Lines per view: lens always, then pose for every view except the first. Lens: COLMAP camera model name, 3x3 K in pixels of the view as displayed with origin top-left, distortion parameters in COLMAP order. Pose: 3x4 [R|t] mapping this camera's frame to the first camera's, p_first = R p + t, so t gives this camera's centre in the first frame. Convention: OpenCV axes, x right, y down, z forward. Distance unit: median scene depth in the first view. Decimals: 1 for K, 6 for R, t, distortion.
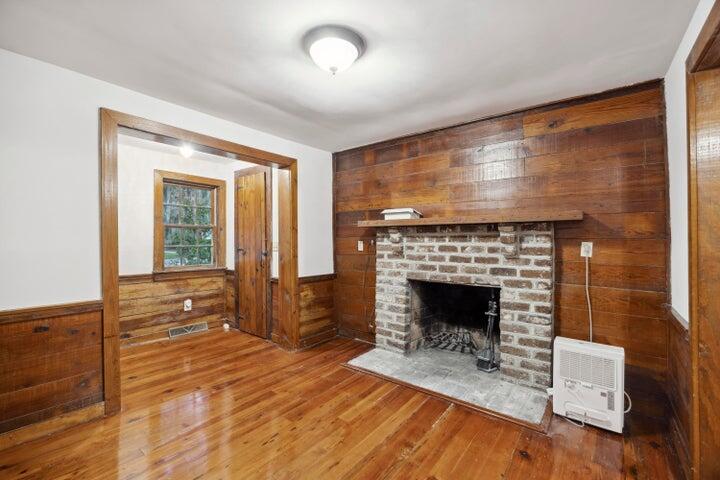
lens RADIAL K [[310.5, 0, 360.5], [0, 310.5, 237.2], [0, 0, 1]] dist [0.000190, 0.000030]
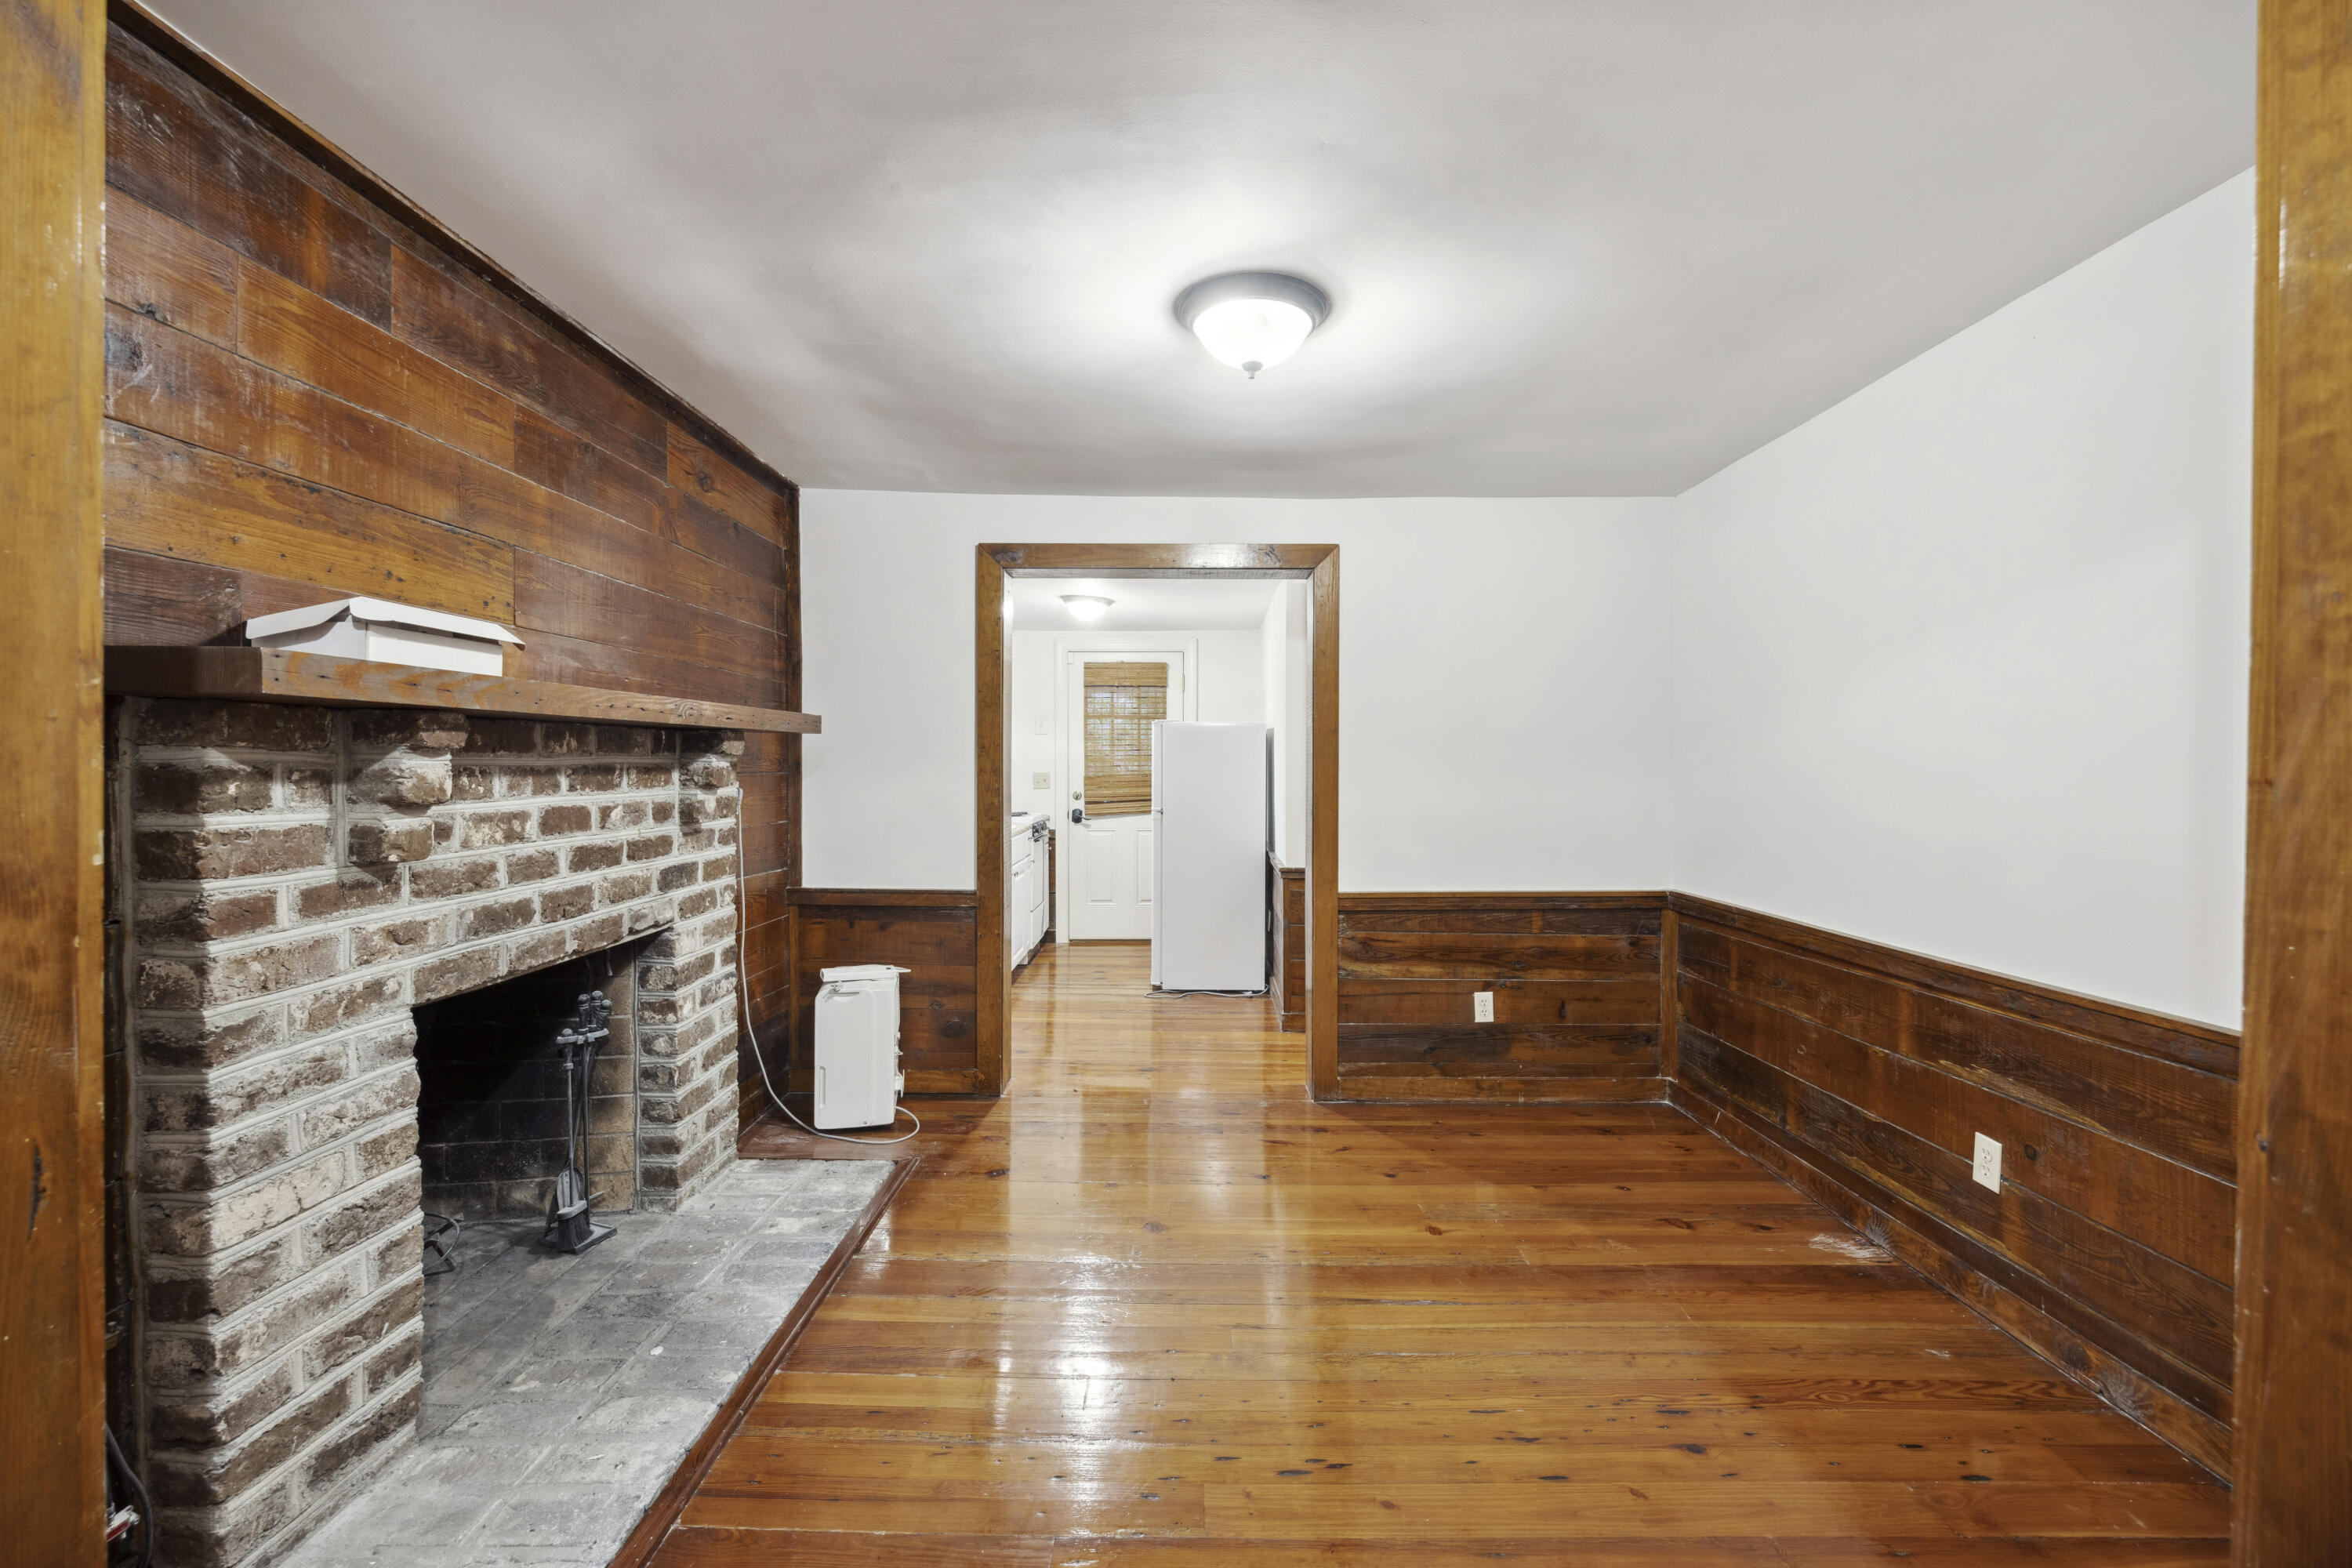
lens RADIAL K [[985.4, 0, 1173.0], [0, 985.4, 778.7], [0, 0, 1]] dist [0.003915, -0.000021]
pose [[-0.604532, -0.010966, 0.796505, -0.592764], [0.000467, 0.999900, 0.014121, -0.005336], [-0.796581, 0.008909, -0.604467, 1.045504]]
